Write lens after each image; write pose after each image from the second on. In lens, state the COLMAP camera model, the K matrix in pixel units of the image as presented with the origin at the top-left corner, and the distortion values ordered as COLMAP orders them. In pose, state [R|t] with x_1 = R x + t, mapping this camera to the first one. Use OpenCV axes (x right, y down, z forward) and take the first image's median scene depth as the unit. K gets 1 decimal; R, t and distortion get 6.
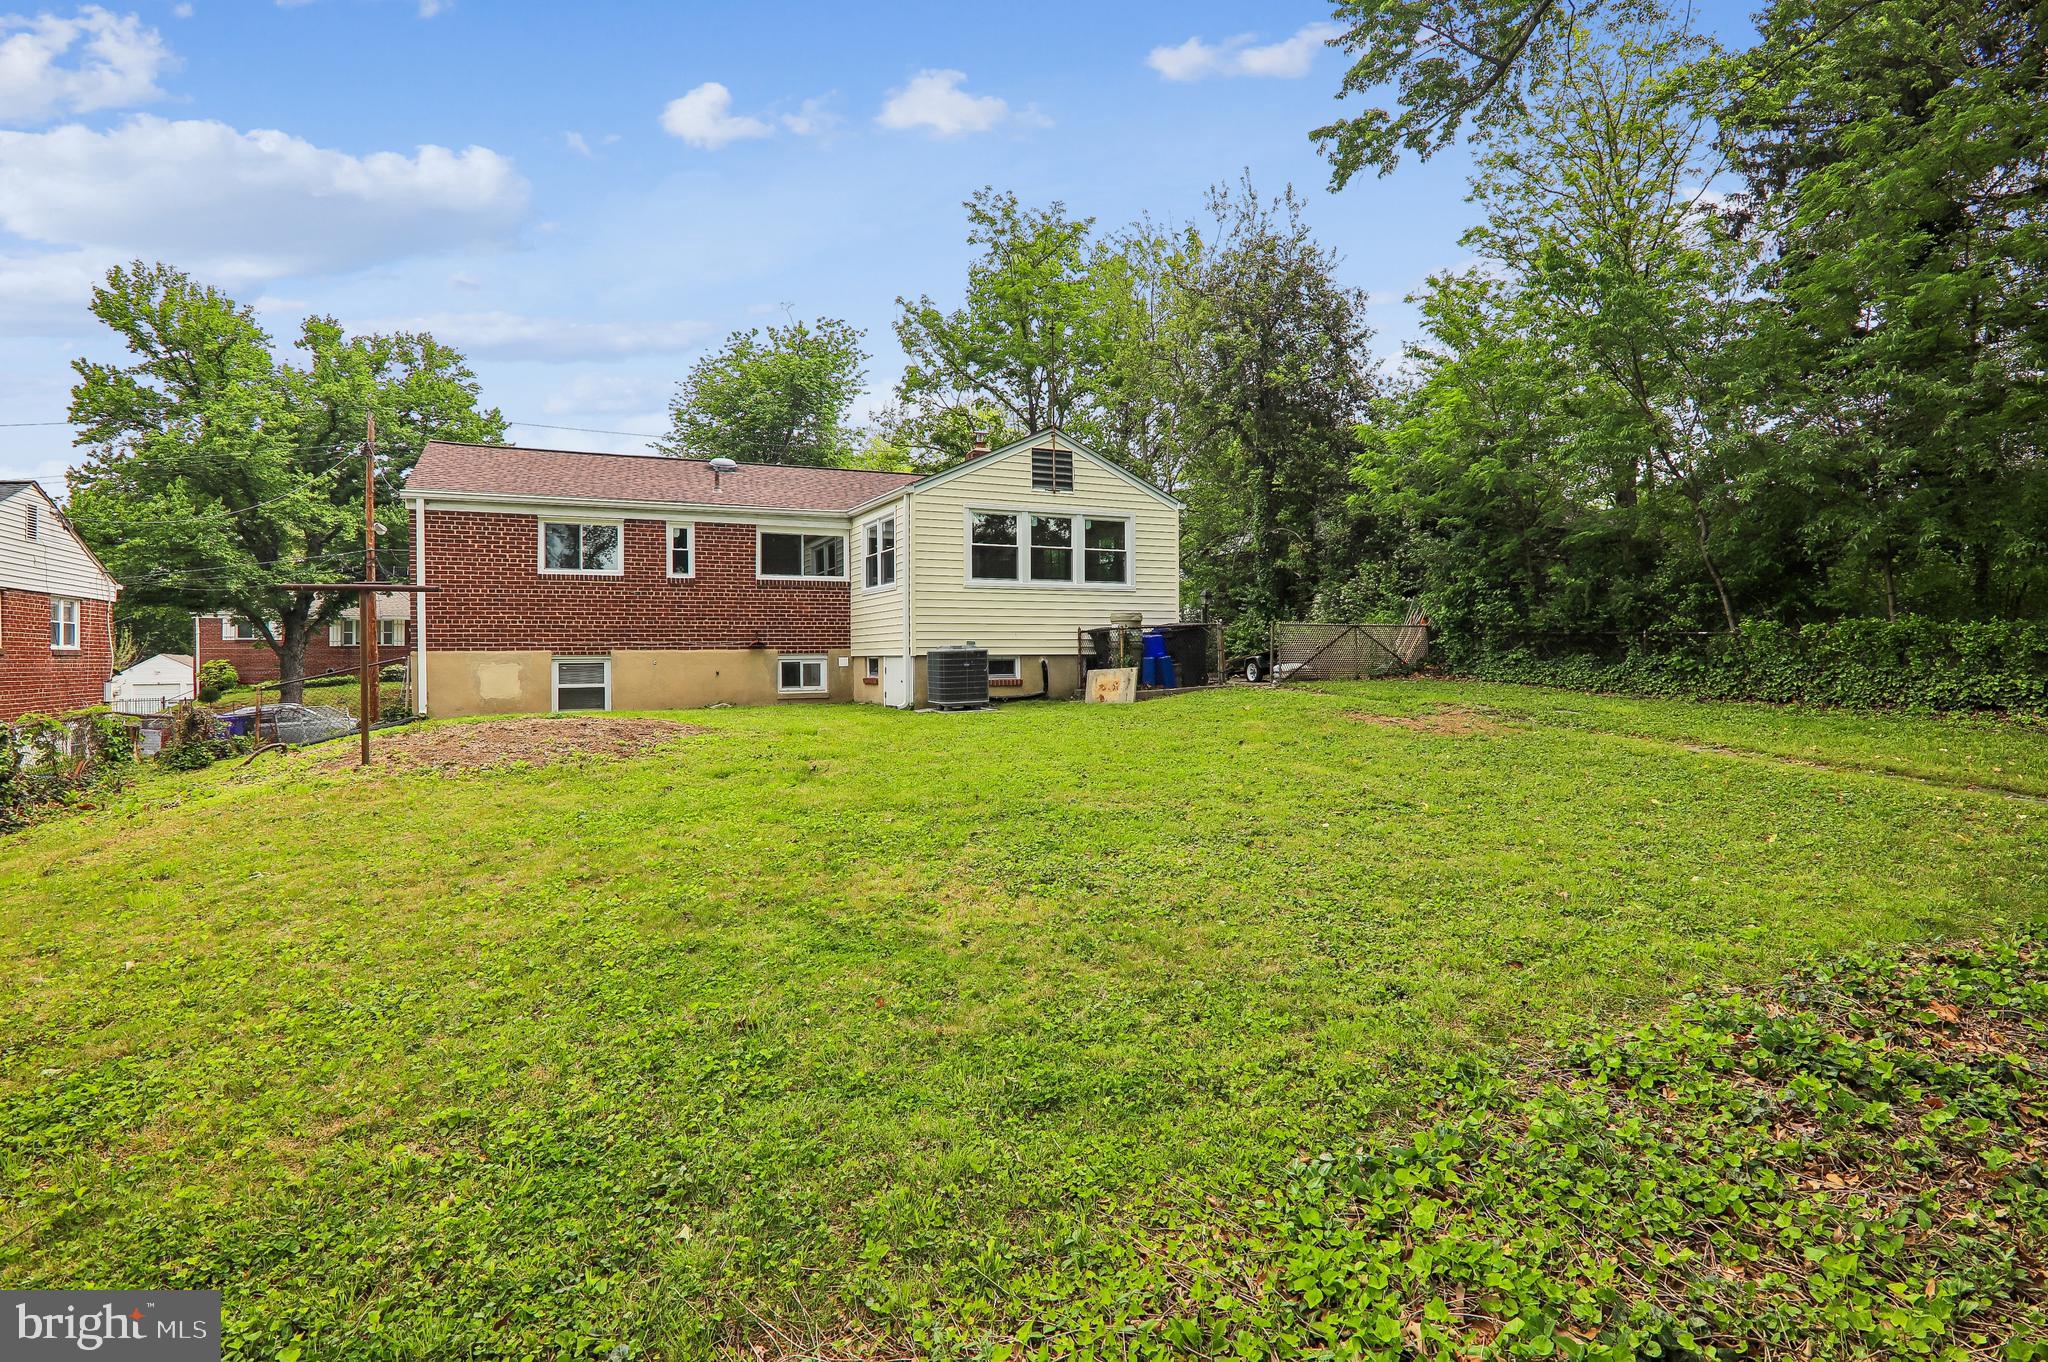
lens RADIAL K [[1094.3, 0, 1024.0], [0, 1094.3, 681.0], [0, 0, 1]] dist [-0.034989, 0.000188]
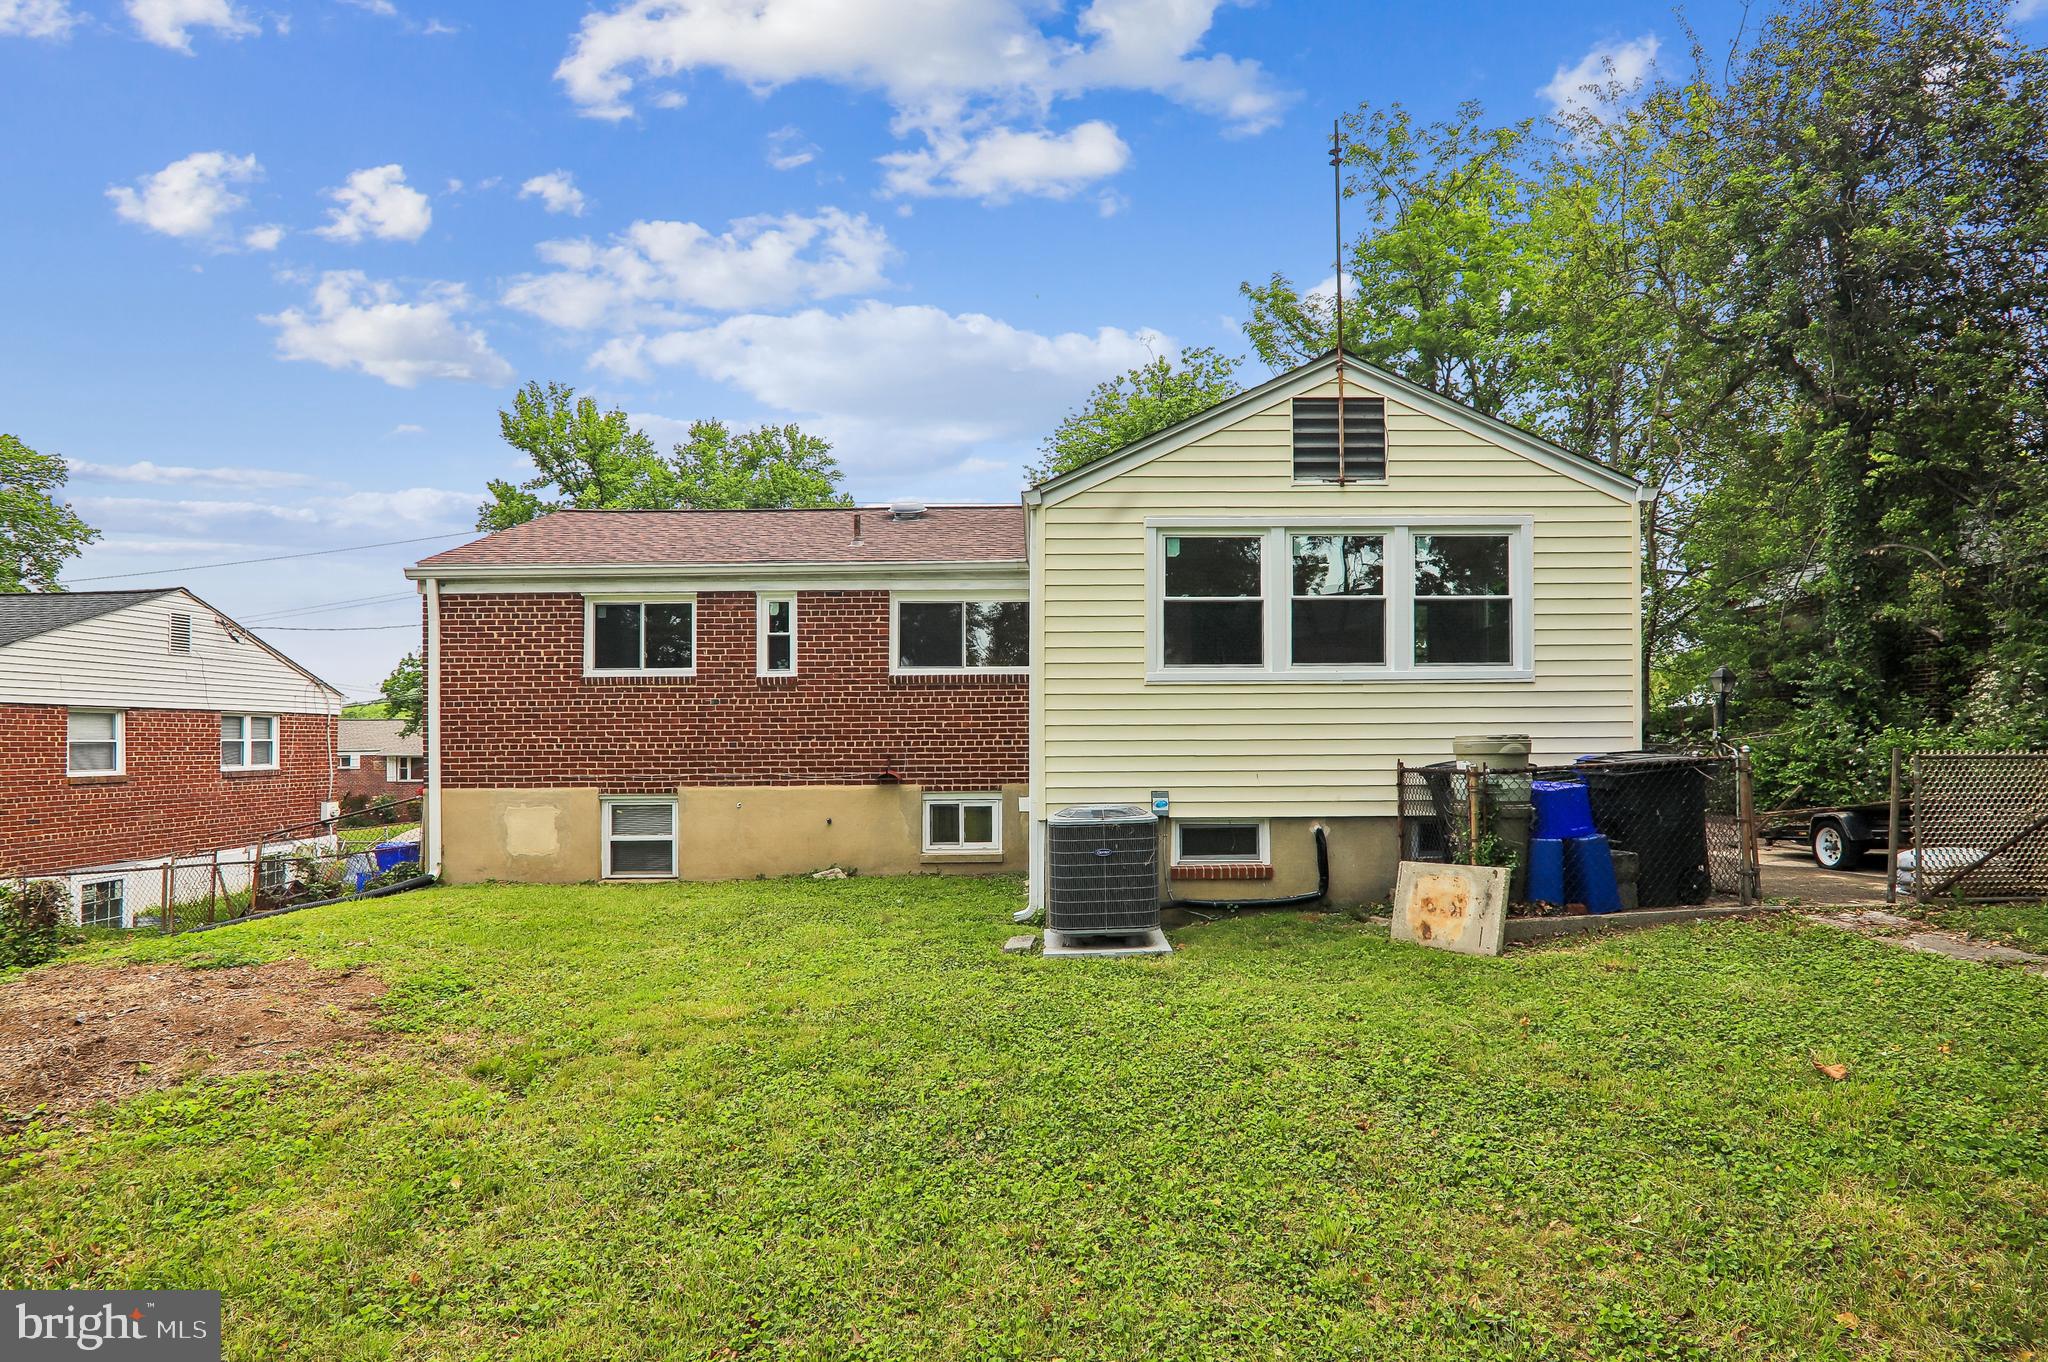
lens RADIAL K [[1056.4, 0, 1026.8], [0, 1056.4, 742.5], [0, 0, 1]] dist [-0.024027, 0.000100]
pose [[0.905908, -0.000072, -0.423475, 0.094487], [-0.006096, 0.999894, -0.013210, -0.047924], [0.423431, 0.014549, 0.905811, 0.493124]]
